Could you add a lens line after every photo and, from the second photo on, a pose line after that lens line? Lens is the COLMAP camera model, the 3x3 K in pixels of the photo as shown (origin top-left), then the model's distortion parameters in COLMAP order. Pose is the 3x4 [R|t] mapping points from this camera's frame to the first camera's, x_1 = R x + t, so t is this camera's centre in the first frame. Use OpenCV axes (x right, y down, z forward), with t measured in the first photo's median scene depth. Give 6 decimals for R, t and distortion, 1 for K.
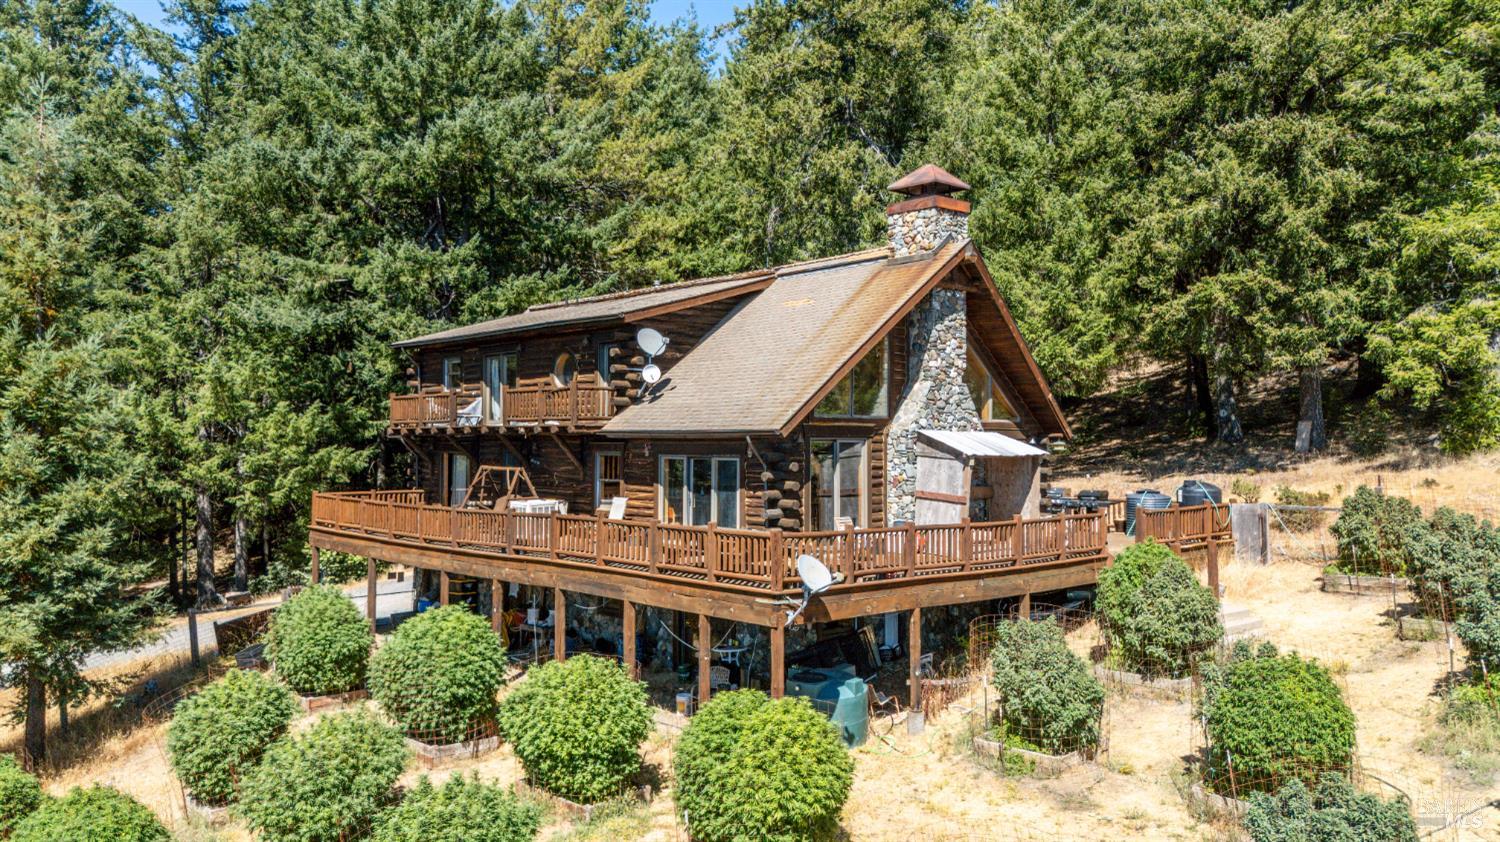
lens RADIAL K [[1066.9, 0, 748.4], [0, 1066.9, 423.2], [0, 0, 1]] dist [0.005915, 0.001519]
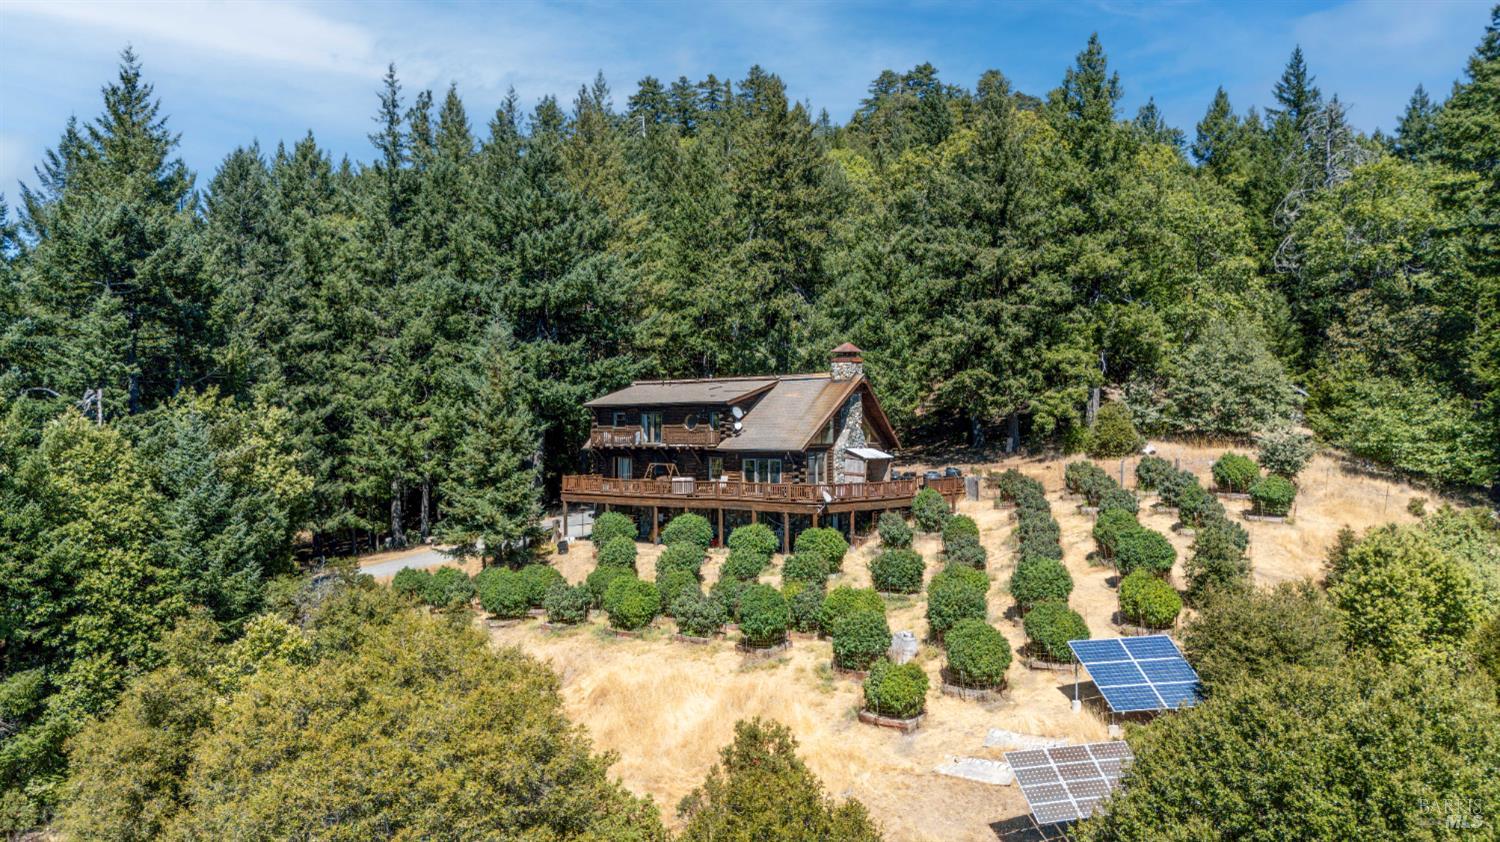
lens RADIAL K [[1066.9, 0, 749.2], [0, 1066.9, 423.9], [0, 0, 1]] dist [0.005915, 0.001519]
pose [[0.986402, -0.001927, 0.164339, -0.379749], [0.000897, 0.999979, 0.006341, -0.053462], [-0.164348, -0.006107, 0.986384, -1.159088]]
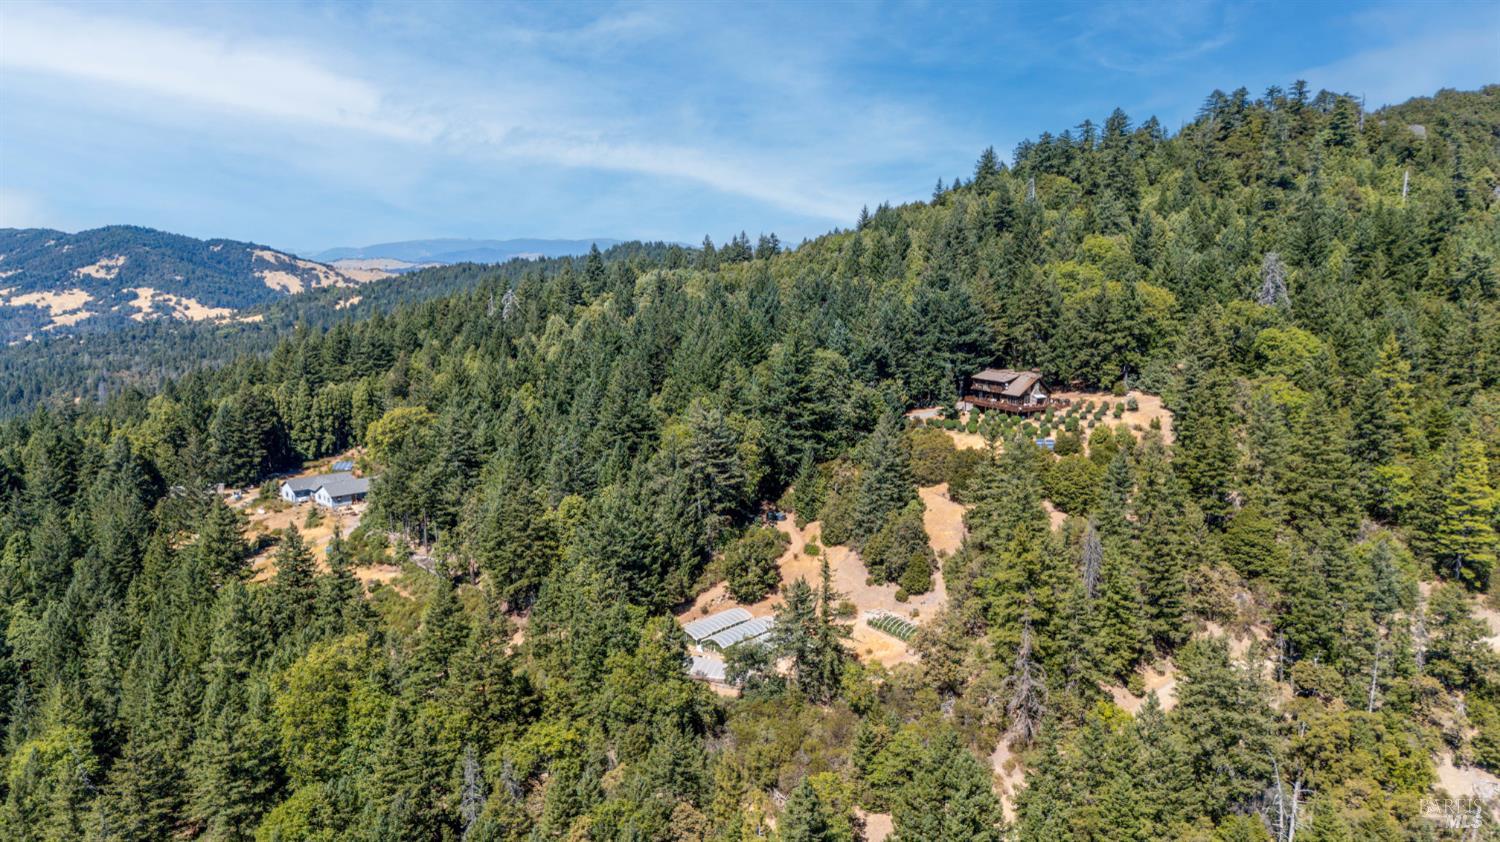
lens RADIAL K [[1066.9, 0, 748.3], [0, 1066.9, 422.6], [0, 0, 1]] dist [0.005915, 0.001519]
pose [[0.965460, 0.033840, -0.258345, 0.137448], [0.011925, 0.984751, 0.173558, -1.224466], [0.260279, -0.170644, 0.950334, -7.565223]]
